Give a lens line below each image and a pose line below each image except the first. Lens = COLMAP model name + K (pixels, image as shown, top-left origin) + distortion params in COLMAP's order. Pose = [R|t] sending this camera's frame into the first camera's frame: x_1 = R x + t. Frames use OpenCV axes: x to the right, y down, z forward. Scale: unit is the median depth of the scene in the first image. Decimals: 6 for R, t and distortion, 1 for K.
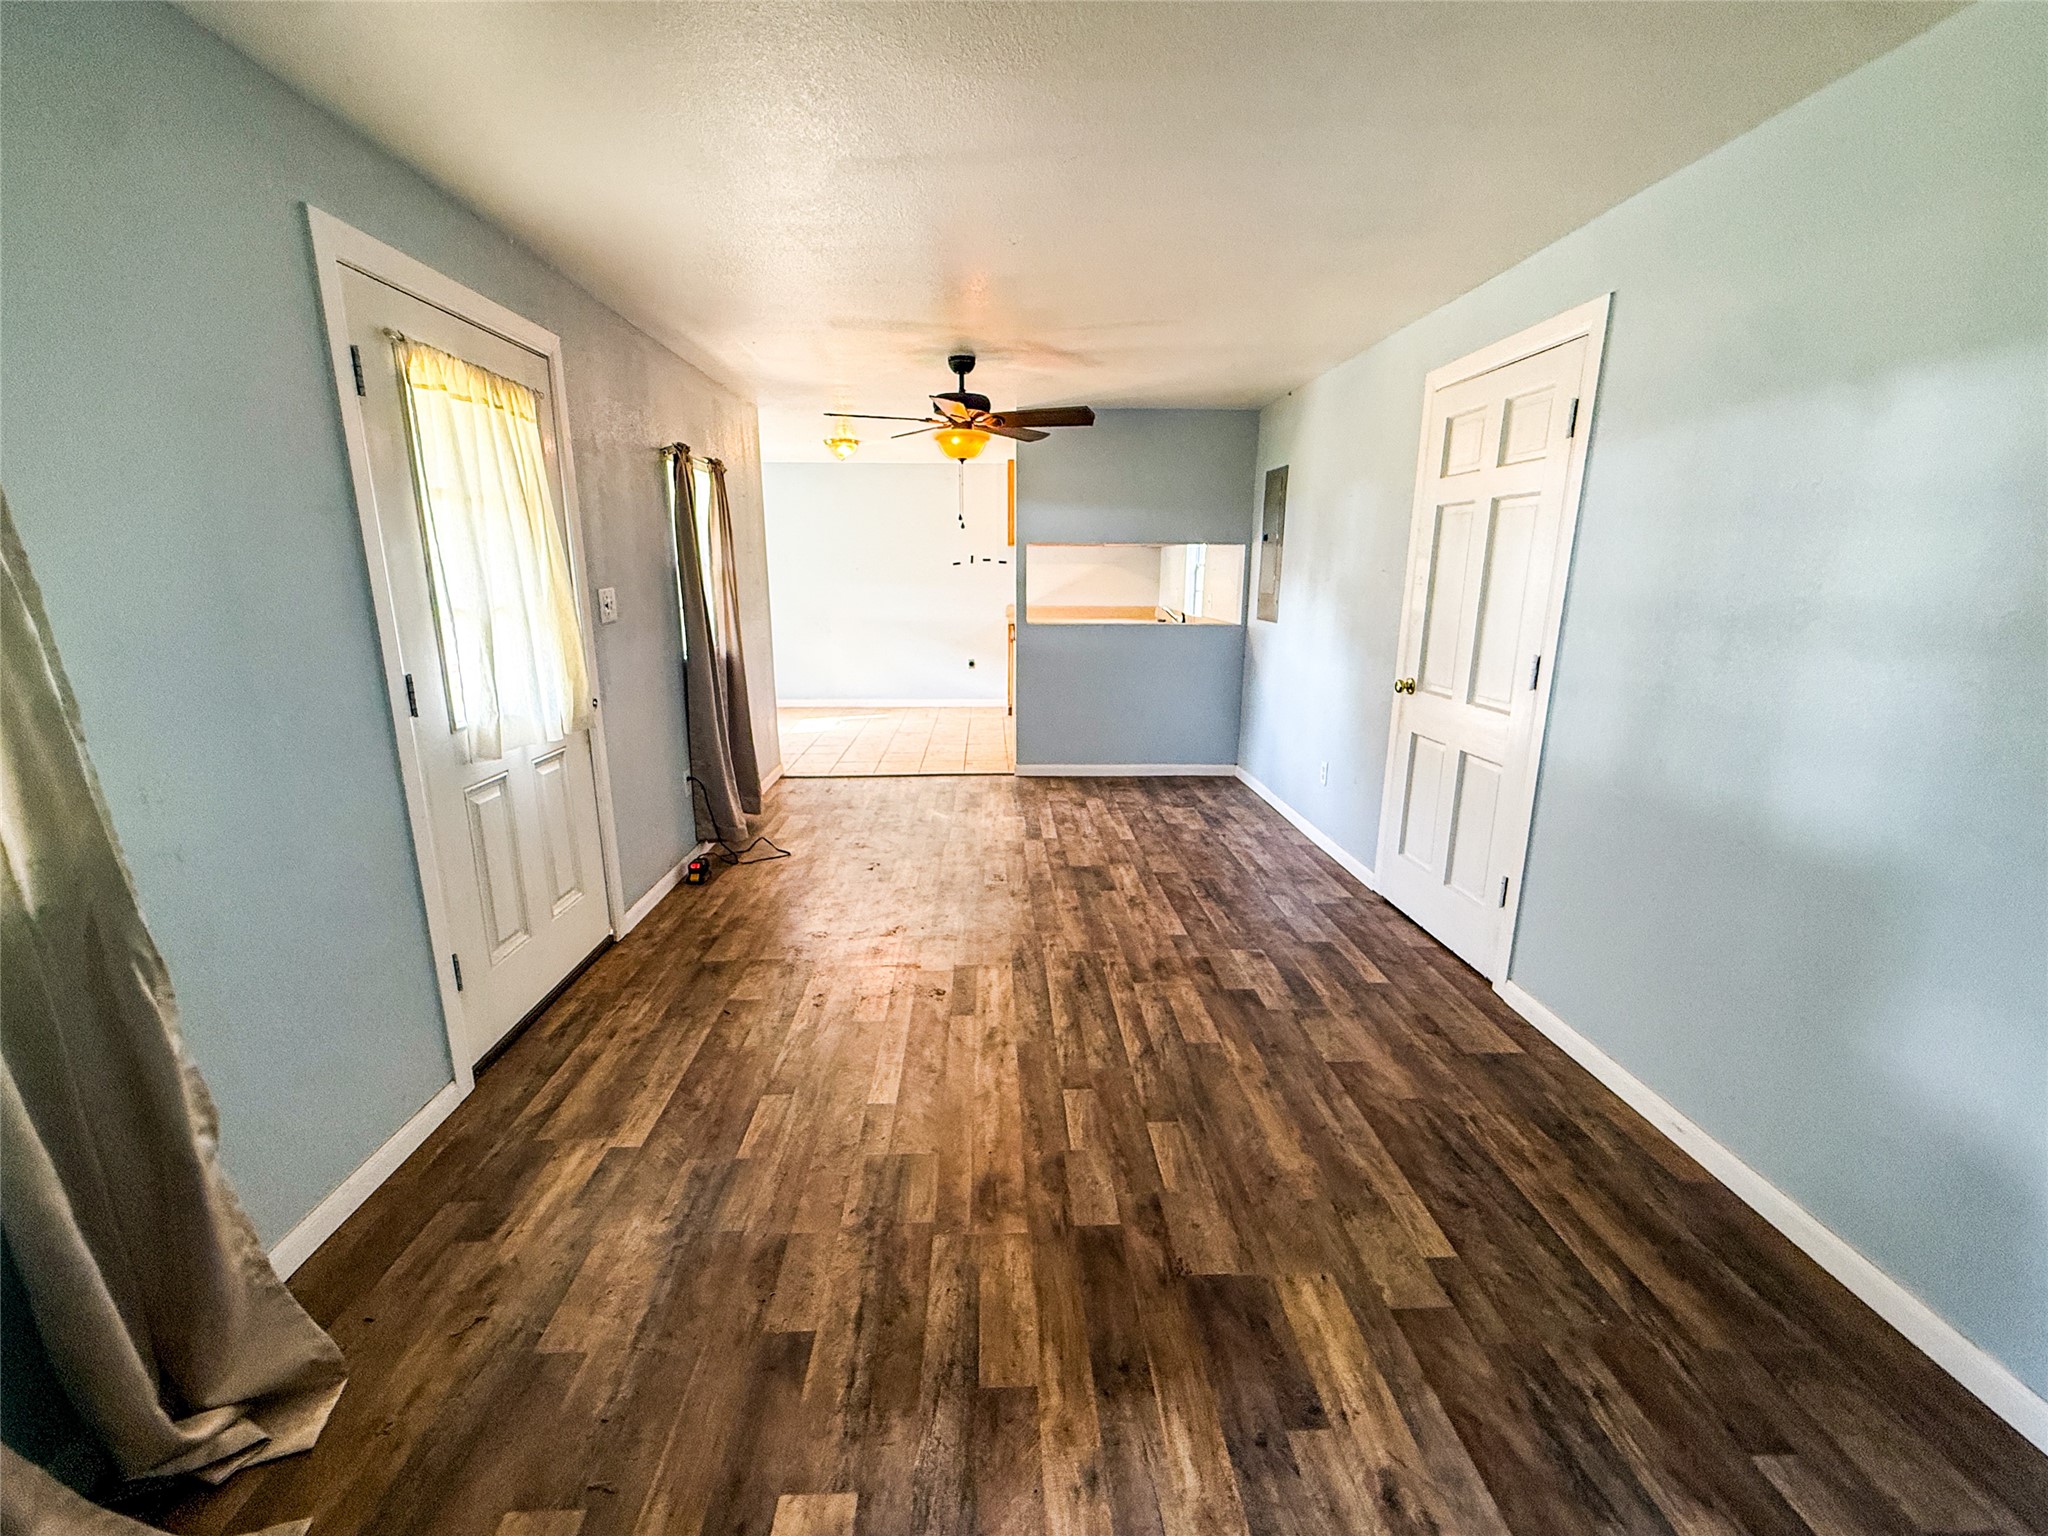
lens RADIAL K [[830.7, 0, 1024.0], [0, 830.7, 768.0], [0, 0, 1]] dist [-0.000117, -0.000010]
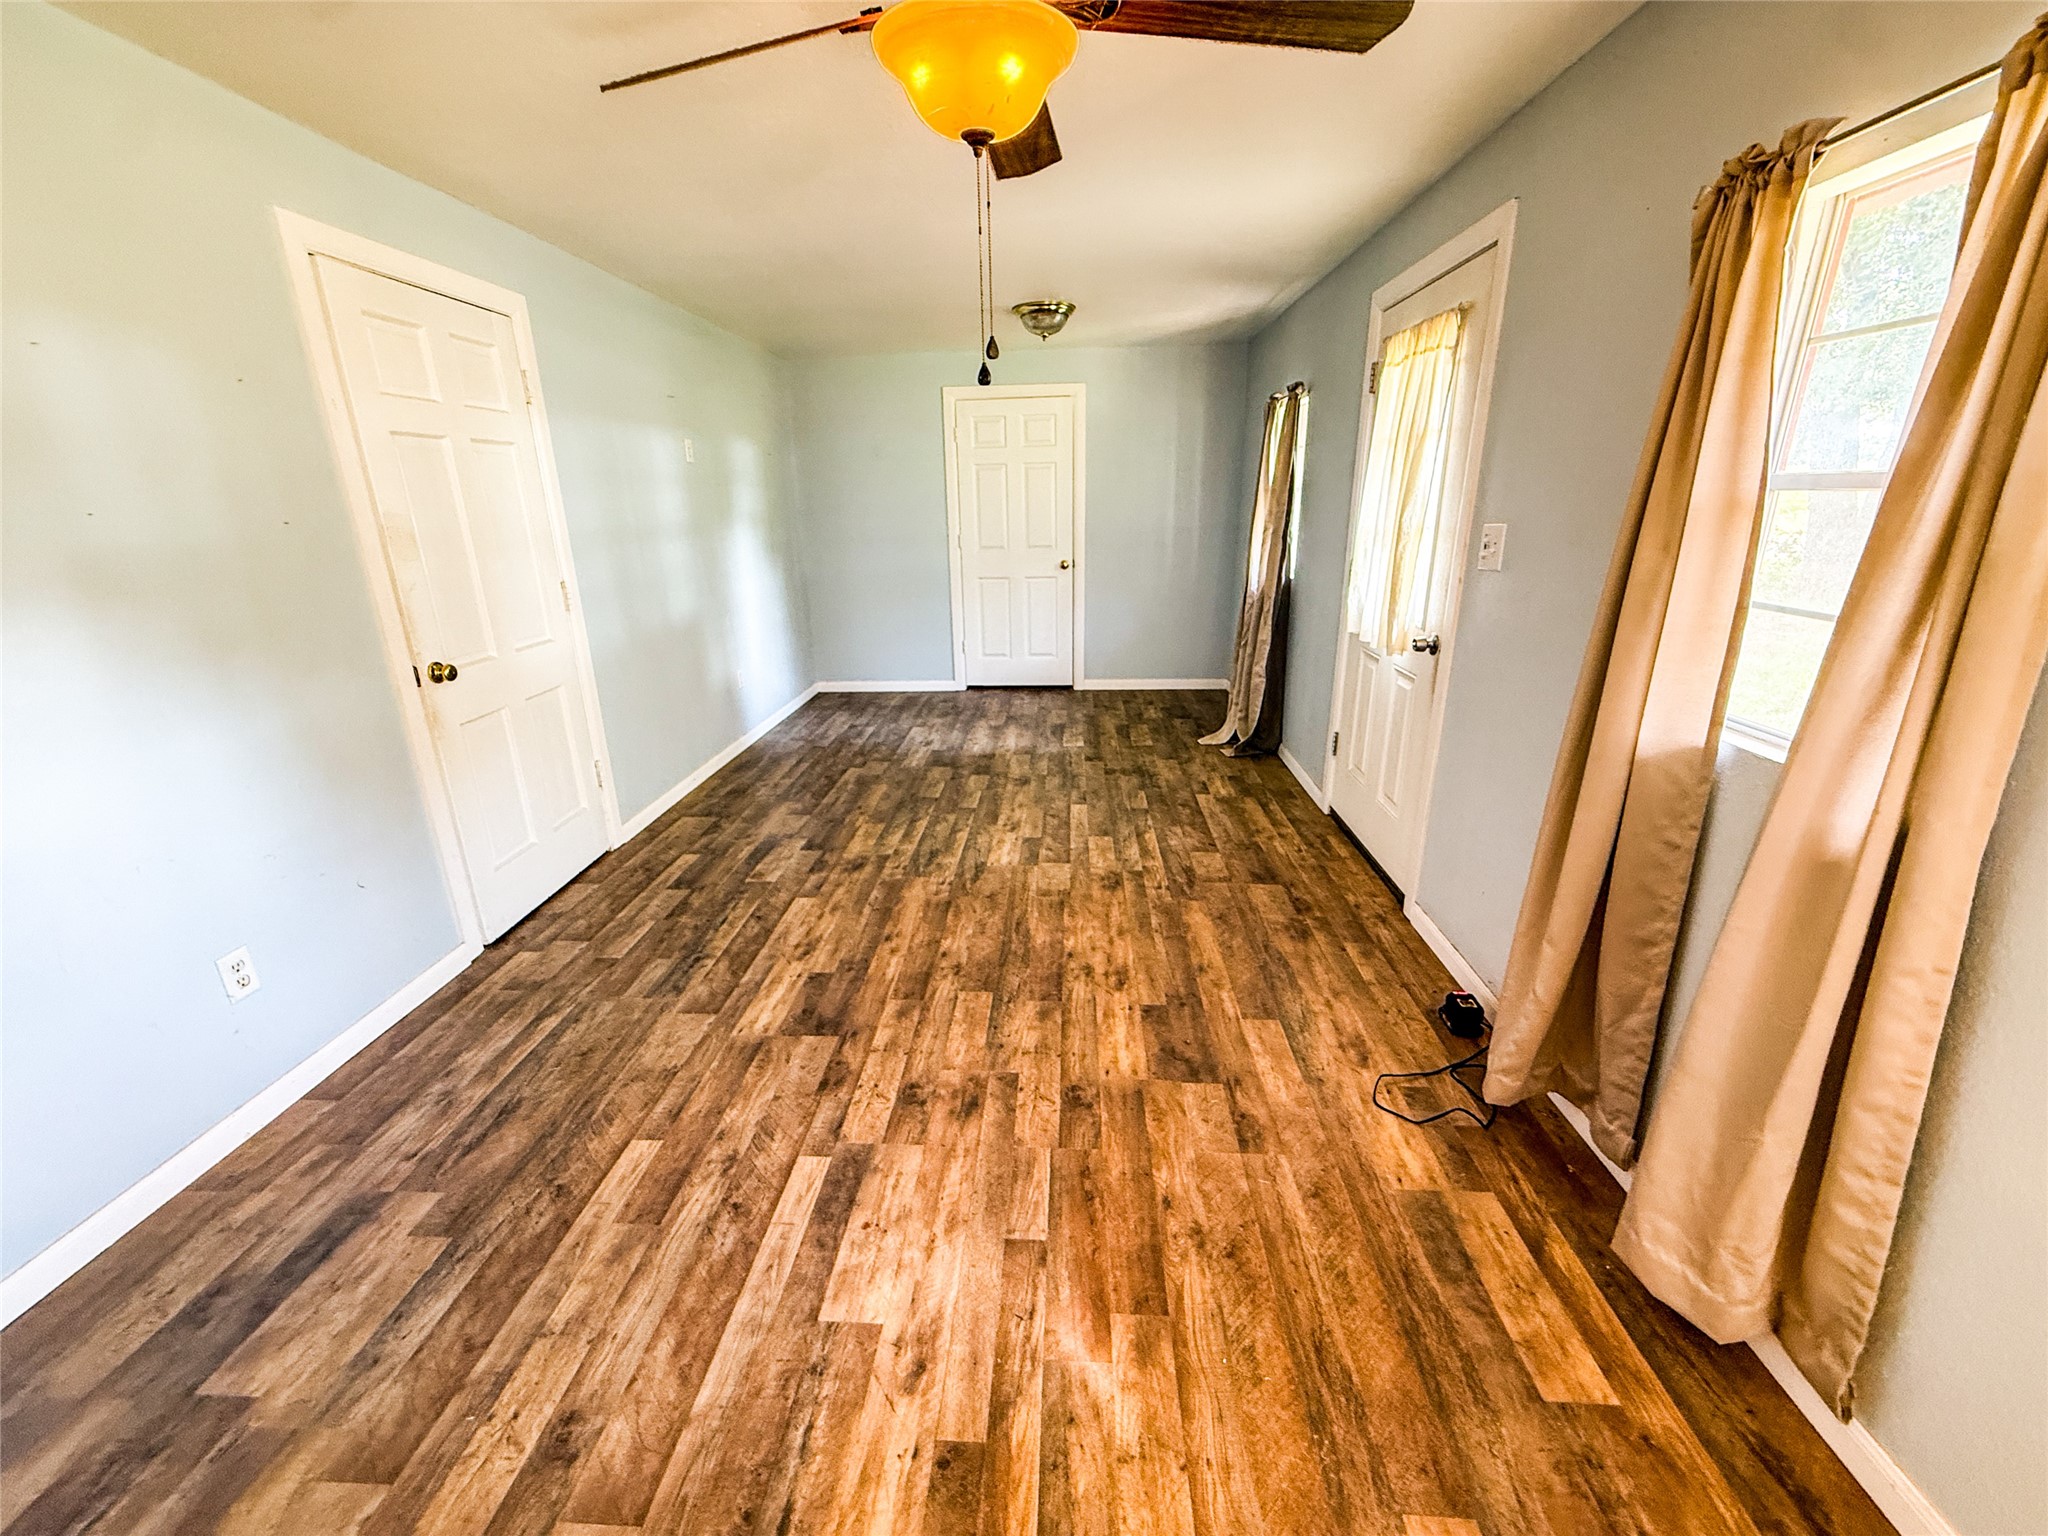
lens RADIAL K [[830.7, 0, 1024.0], [0, 830.7, 768.0], [0, 0, 1]] dist [-0.000117, -0.000010]
pose [[-0.995069, -0.011939, 0.098468, -0.175205], [0.041722, 0.850259, 0.524709, -0.466424], [-0.089987, 0.526230, -0.845568, 1.901933]]
